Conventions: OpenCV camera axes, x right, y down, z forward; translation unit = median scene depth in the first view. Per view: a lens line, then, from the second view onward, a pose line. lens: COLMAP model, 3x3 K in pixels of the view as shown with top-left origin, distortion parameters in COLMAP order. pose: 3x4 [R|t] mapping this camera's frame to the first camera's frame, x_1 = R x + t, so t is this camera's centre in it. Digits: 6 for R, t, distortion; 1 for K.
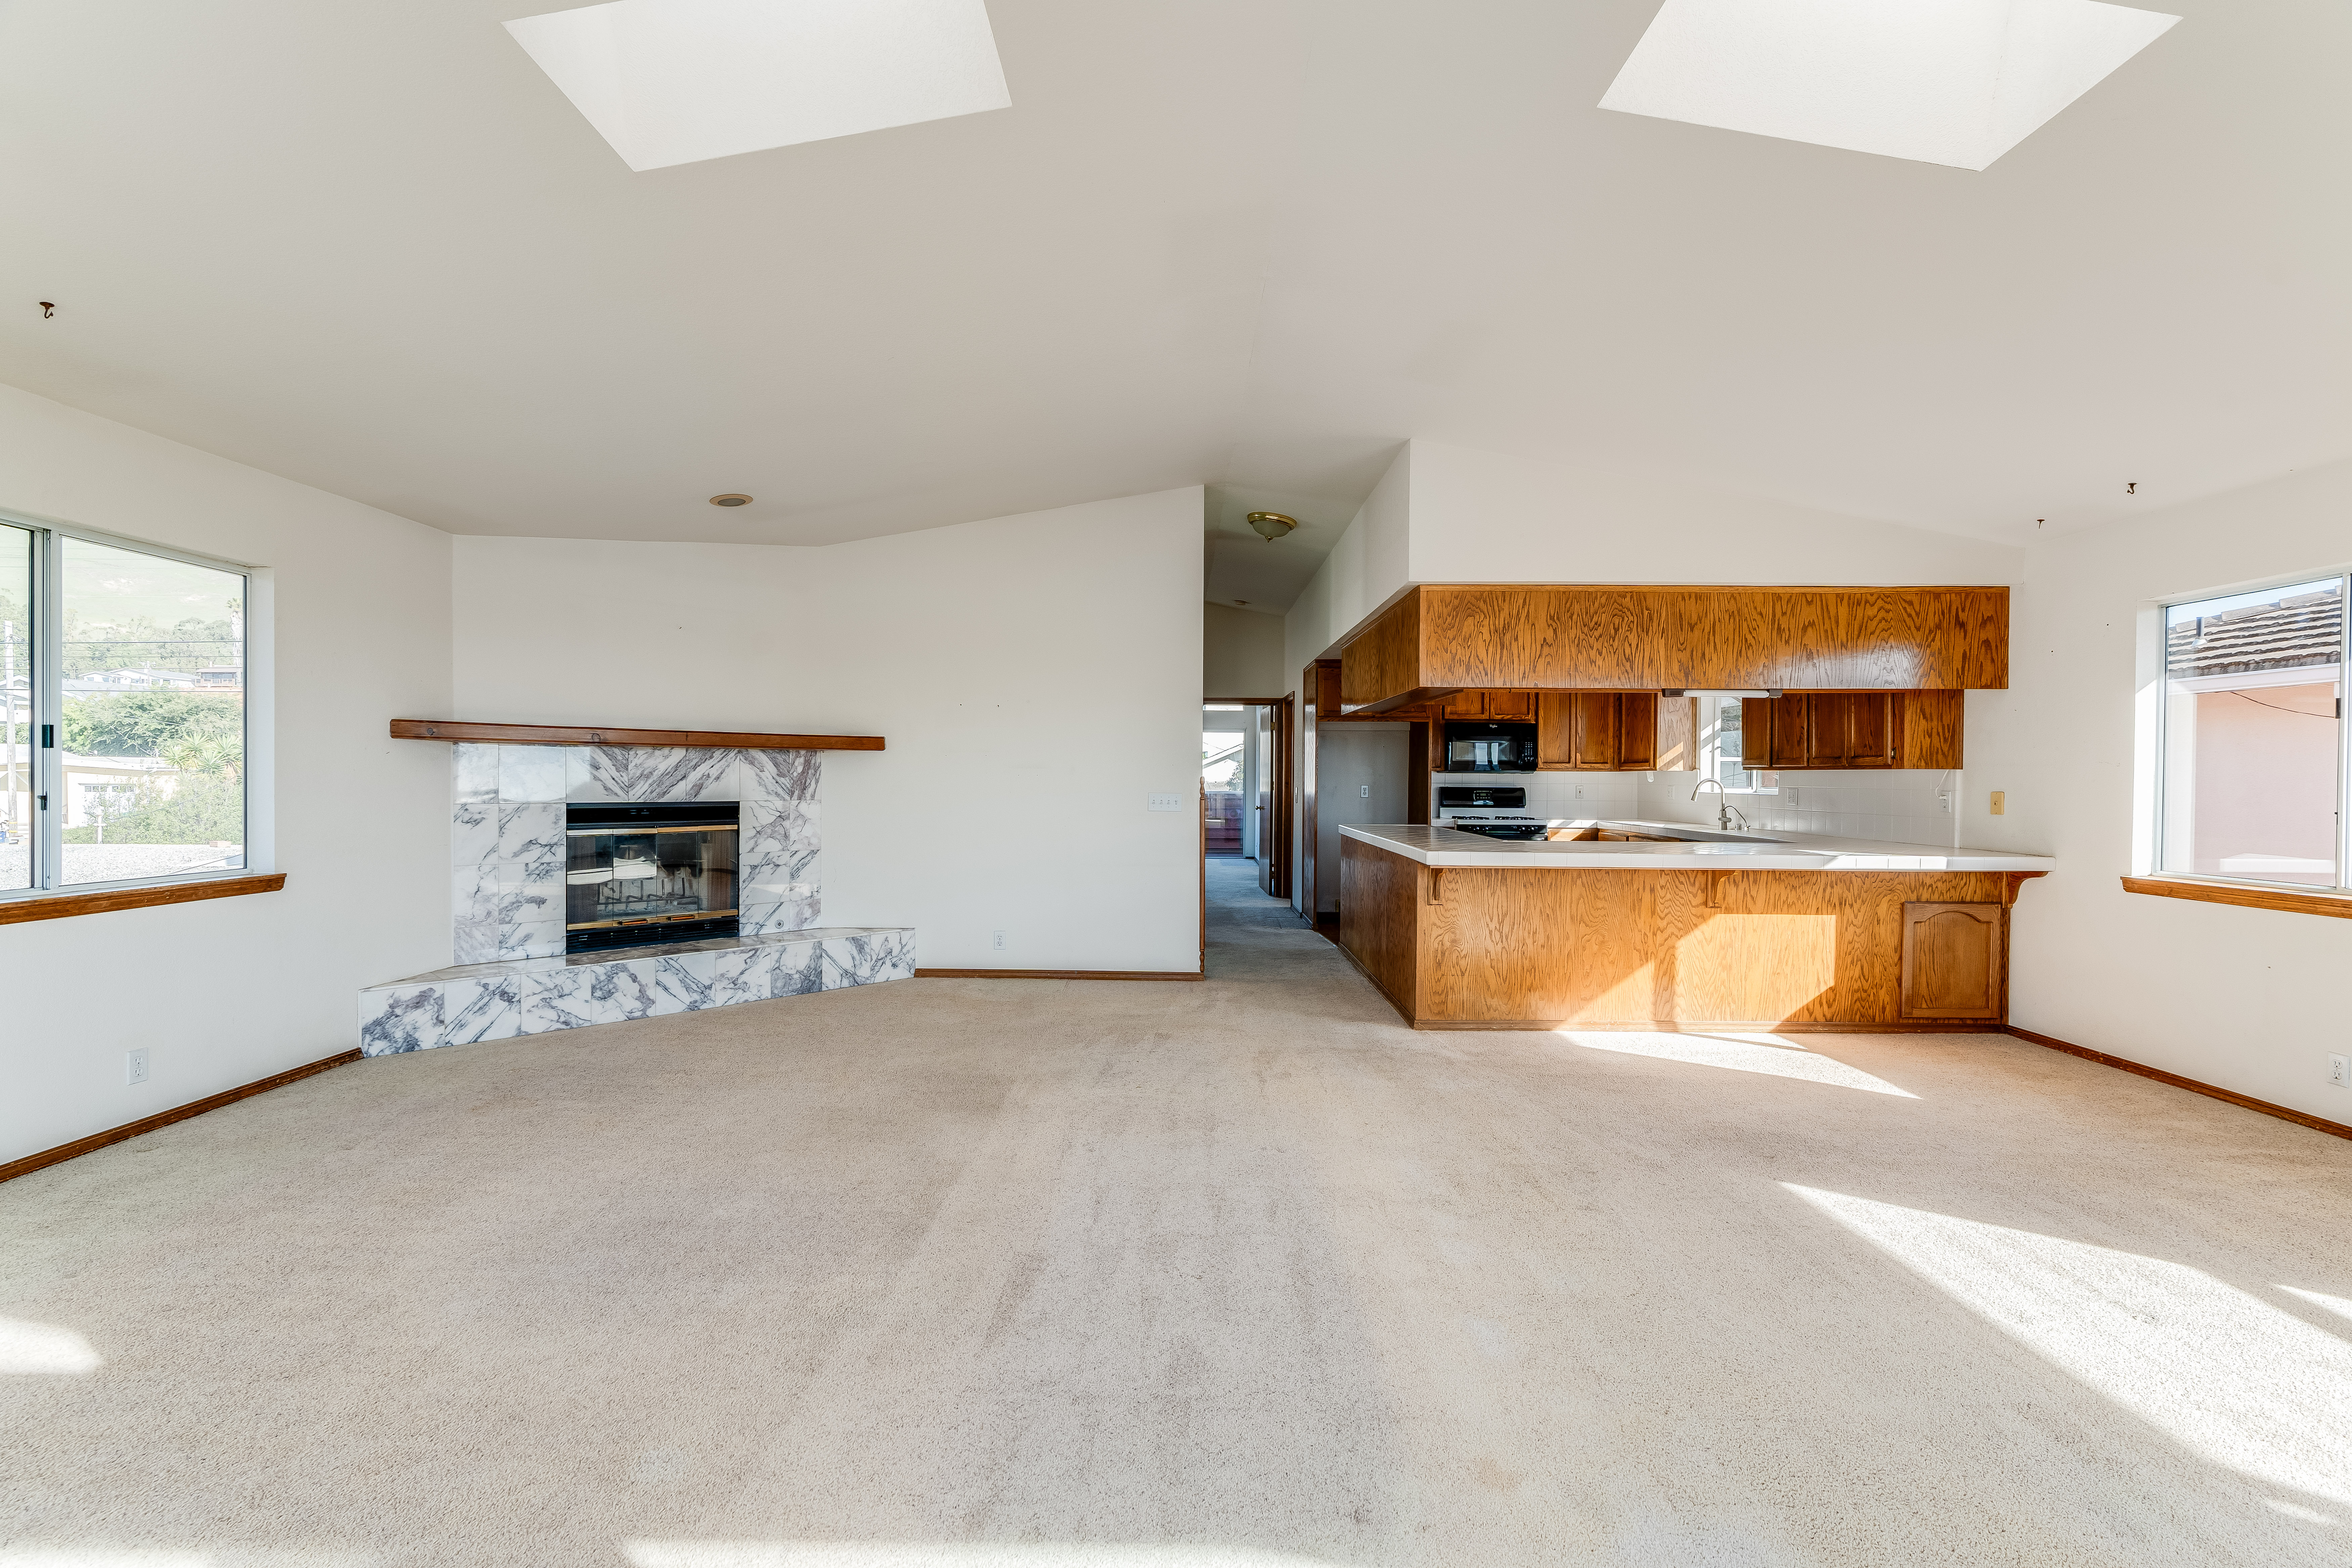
lens RADIAL K [[1111.8, 0, 1172.0], [0, 1111.8, 792.7], [0, 0, 1]] dist [0.007773, 0.000004]
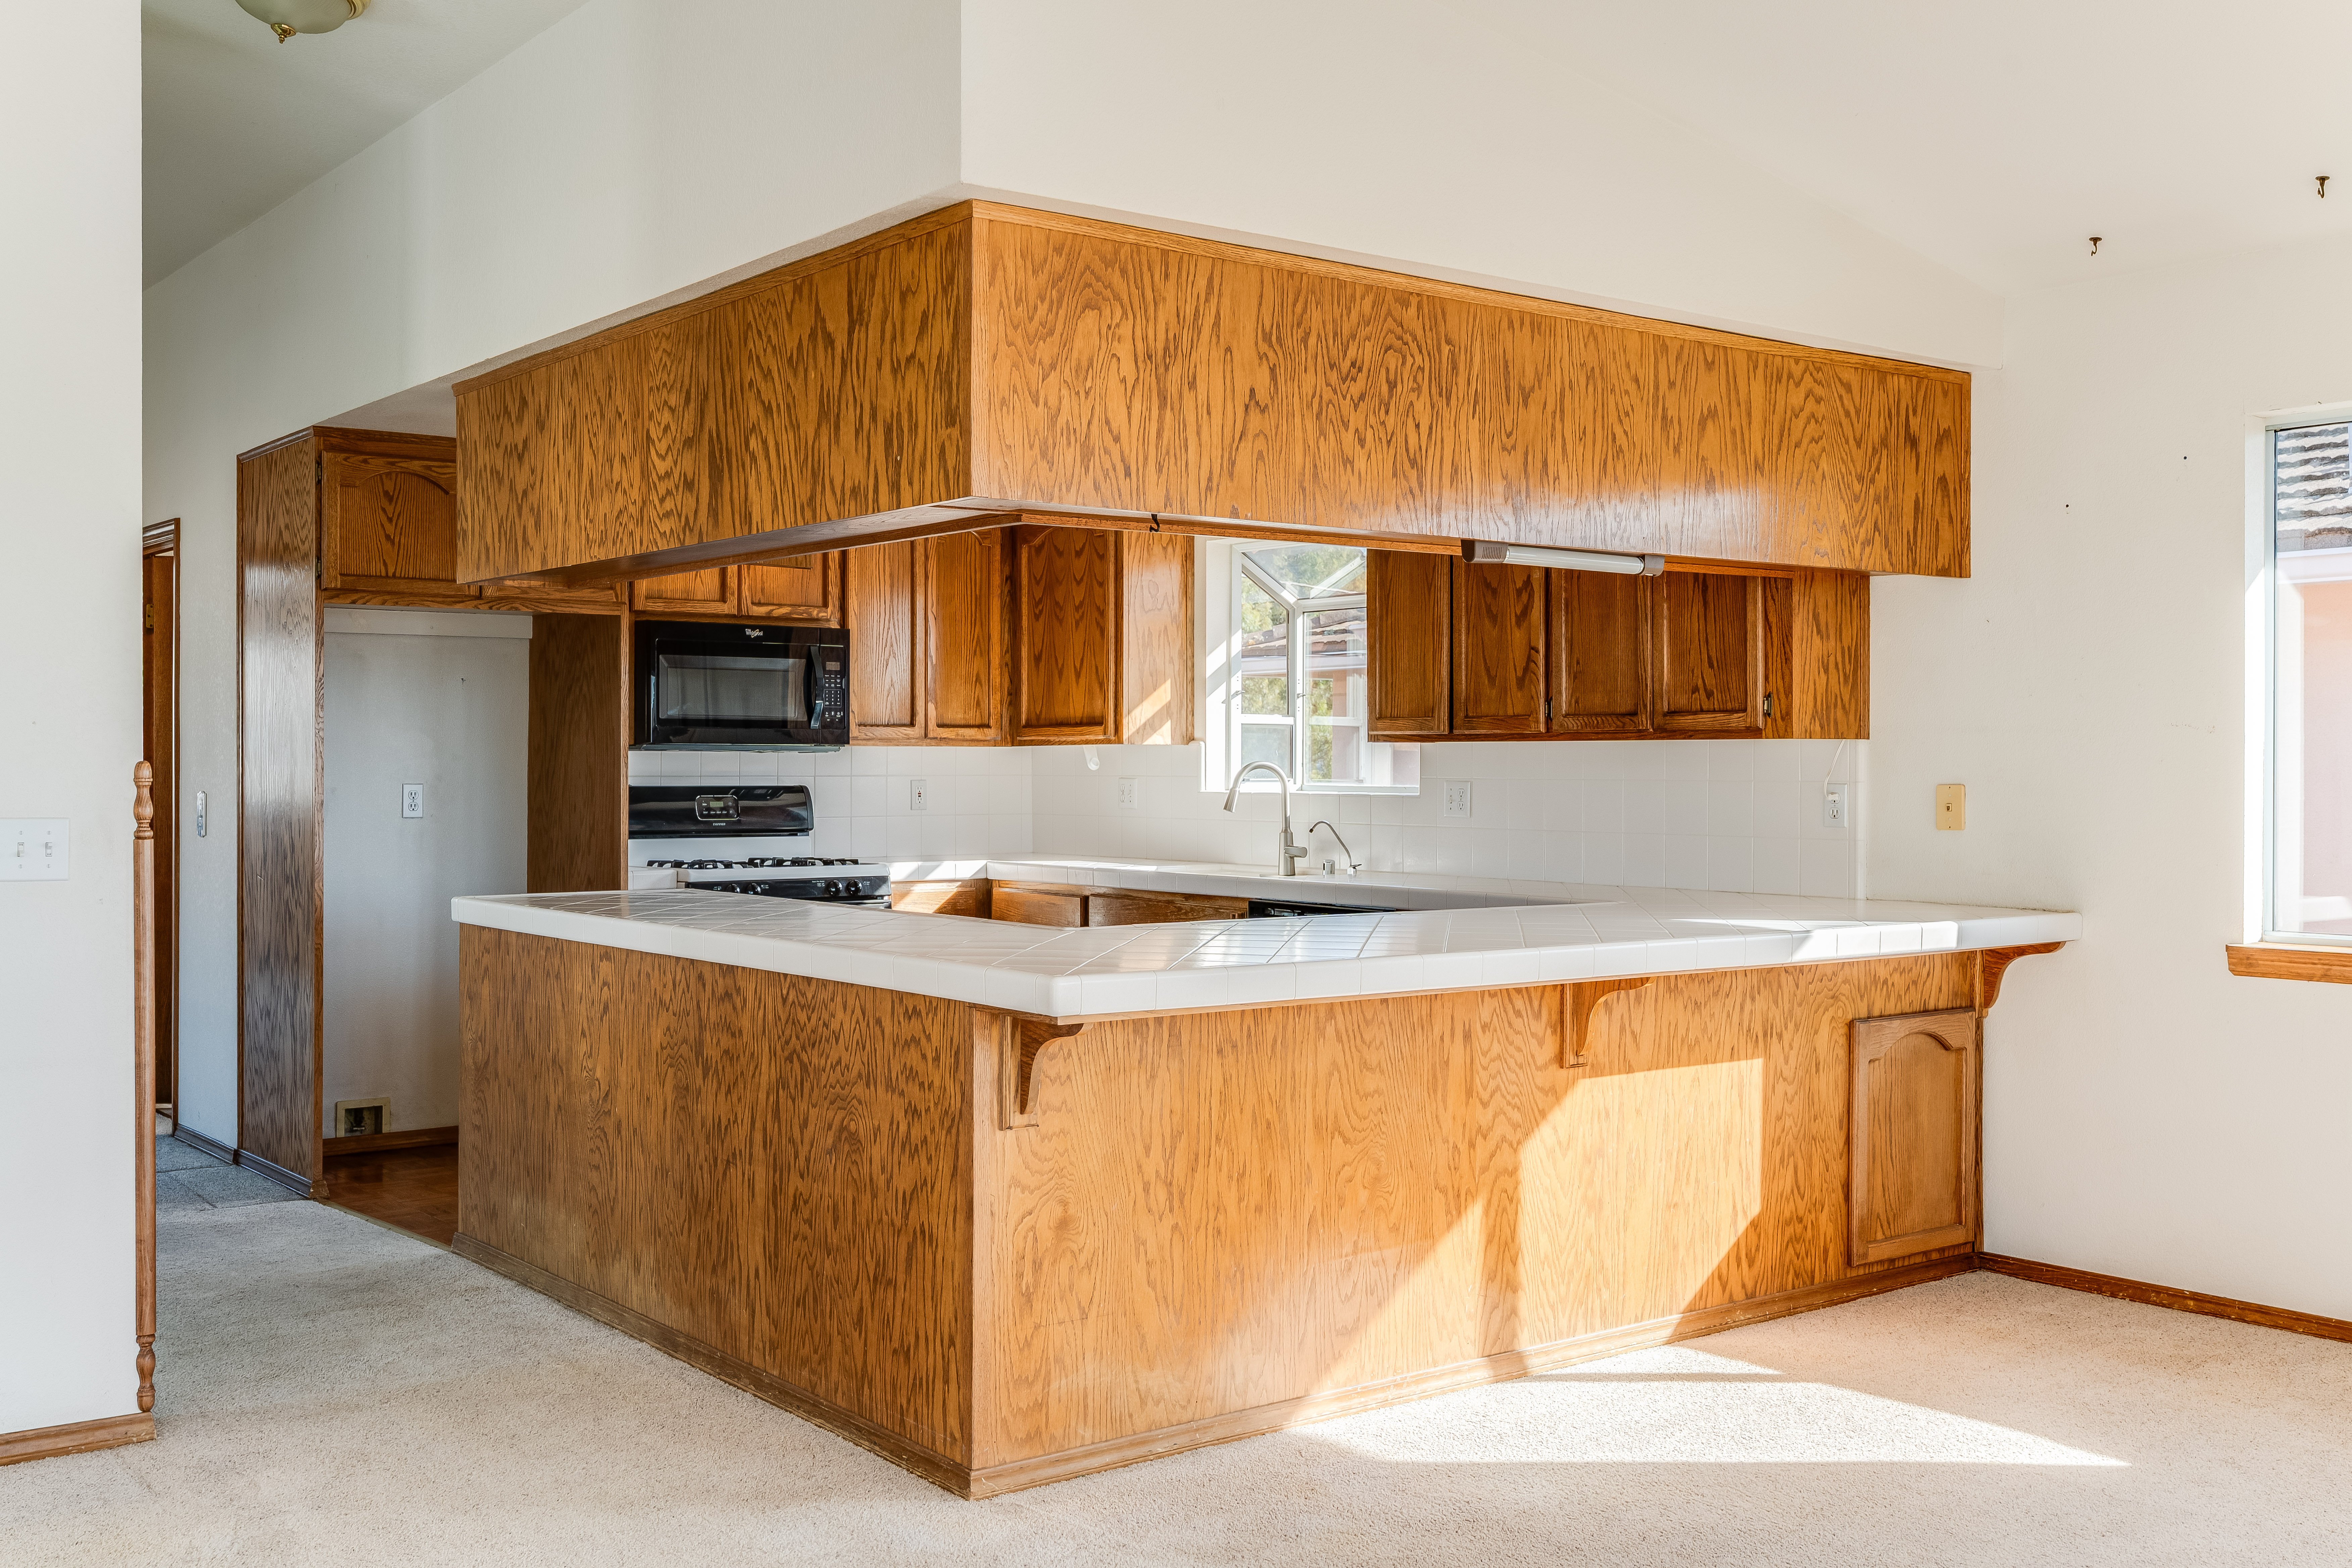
lens RADIAL K [[2321.7, 0, 1175.1], [0, 2321.7, 770.6], [0, 0, 1]] dist [0.019625, 0.000000]
pose [[0.787359, -0.006974, 0.616455, -0.171505], [0.013577, 0.999890, -0.006029, -0.005410], [-0.616345, 0.013117, 0.787367, 0.398557]]
